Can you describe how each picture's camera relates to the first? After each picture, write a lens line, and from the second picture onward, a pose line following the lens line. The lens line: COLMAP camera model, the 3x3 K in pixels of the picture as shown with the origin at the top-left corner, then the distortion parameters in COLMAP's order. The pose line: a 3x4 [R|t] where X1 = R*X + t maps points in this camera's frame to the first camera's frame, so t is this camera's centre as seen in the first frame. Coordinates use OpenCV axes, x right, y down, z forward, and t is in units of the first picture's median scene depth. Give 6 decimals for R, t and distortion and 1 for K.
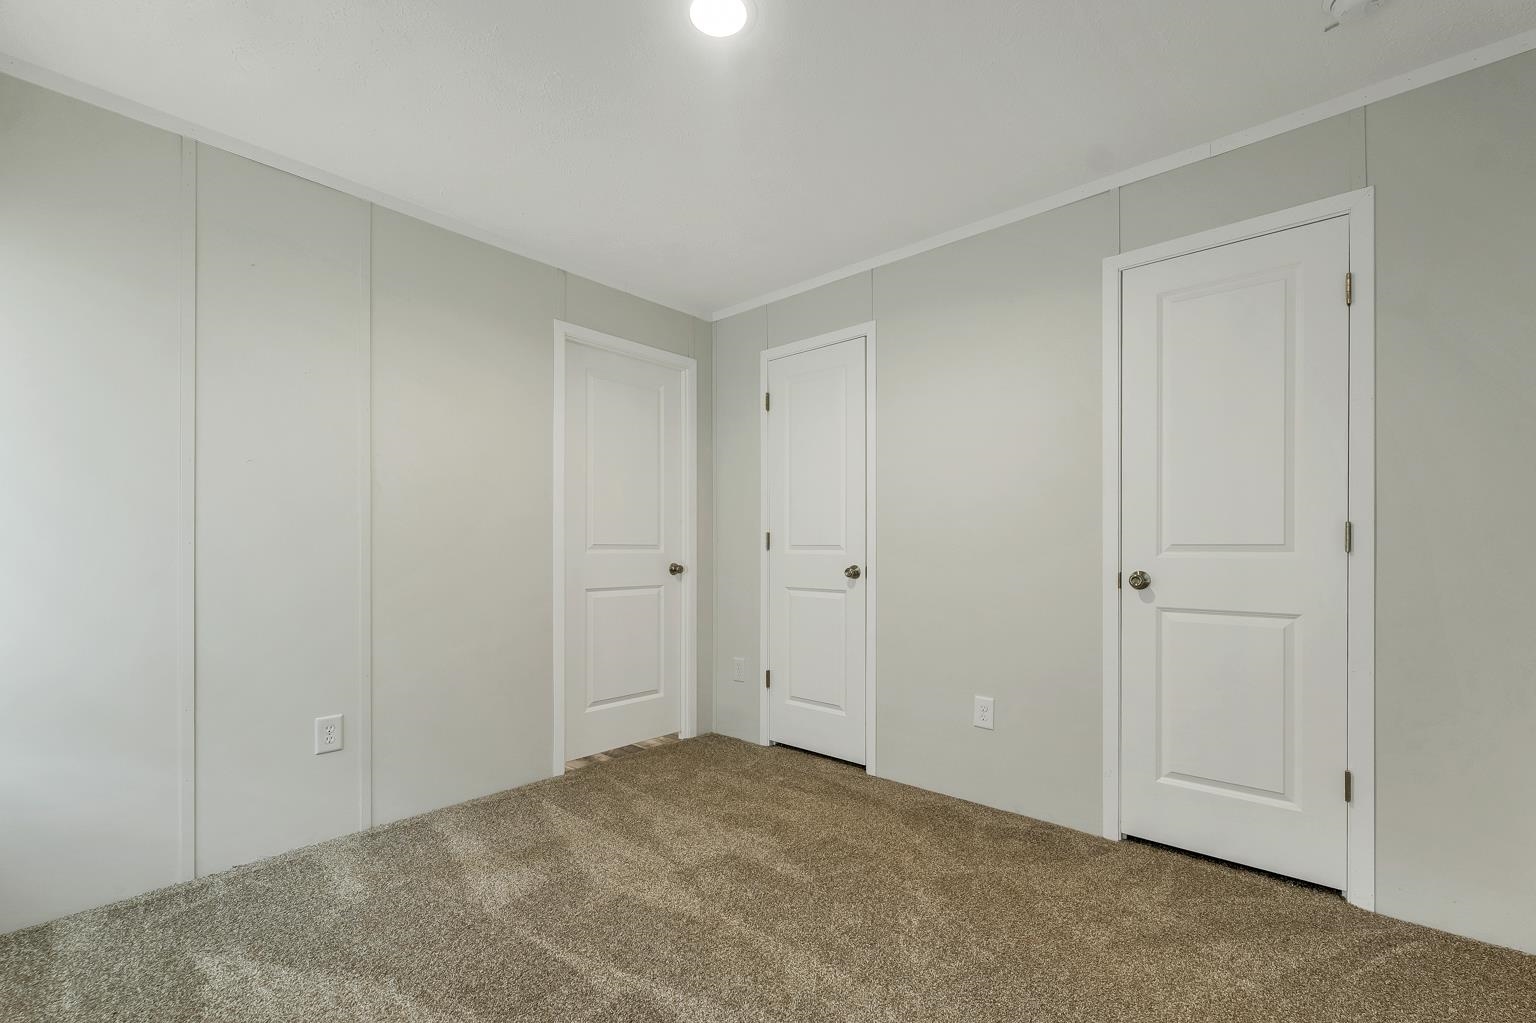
lens RADIAL K [[650.4, 0, 770.1], [0, 650.4, 545.8], [0, 0, 1]] dist [0.004822, 0.000147]
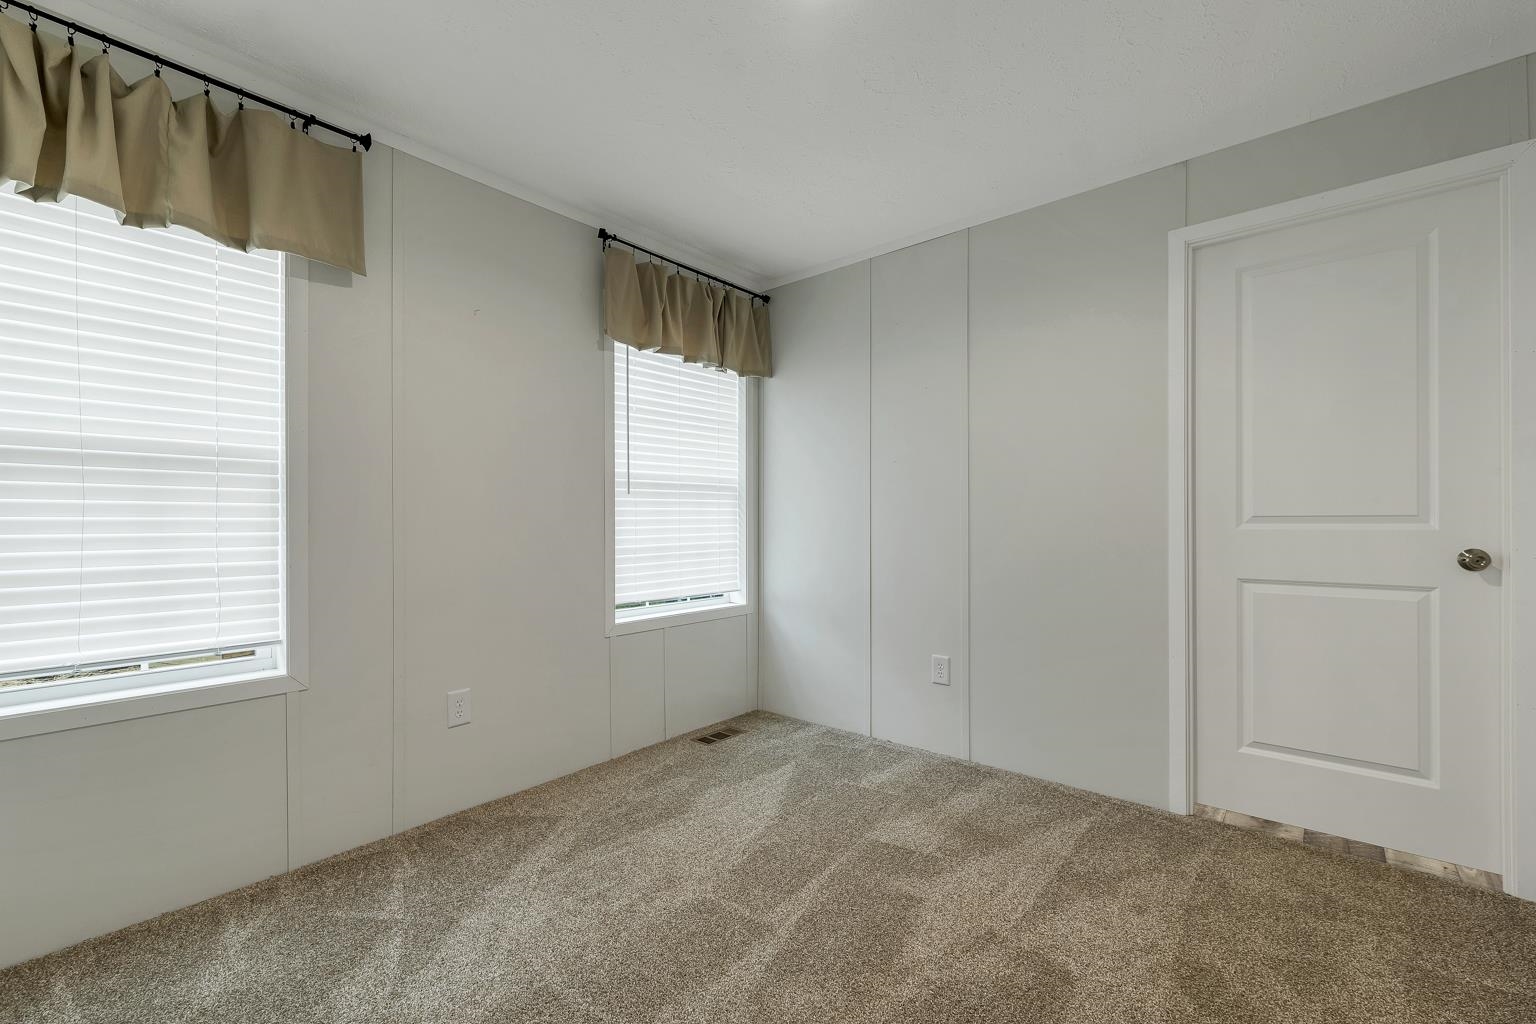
lens RADIAL K [[650.4, 0, 760.5], [0, 650.4, 520.3], [0, 0, 1]] dist [0.004822, 0.000147]
pose [[0.023975, -0.002731, -0.999709, 0.463106], [0.005099, 0.999984, -0.002609, 0.001615], [0.999700, -0.005035, 0.023989, 0.504938]]
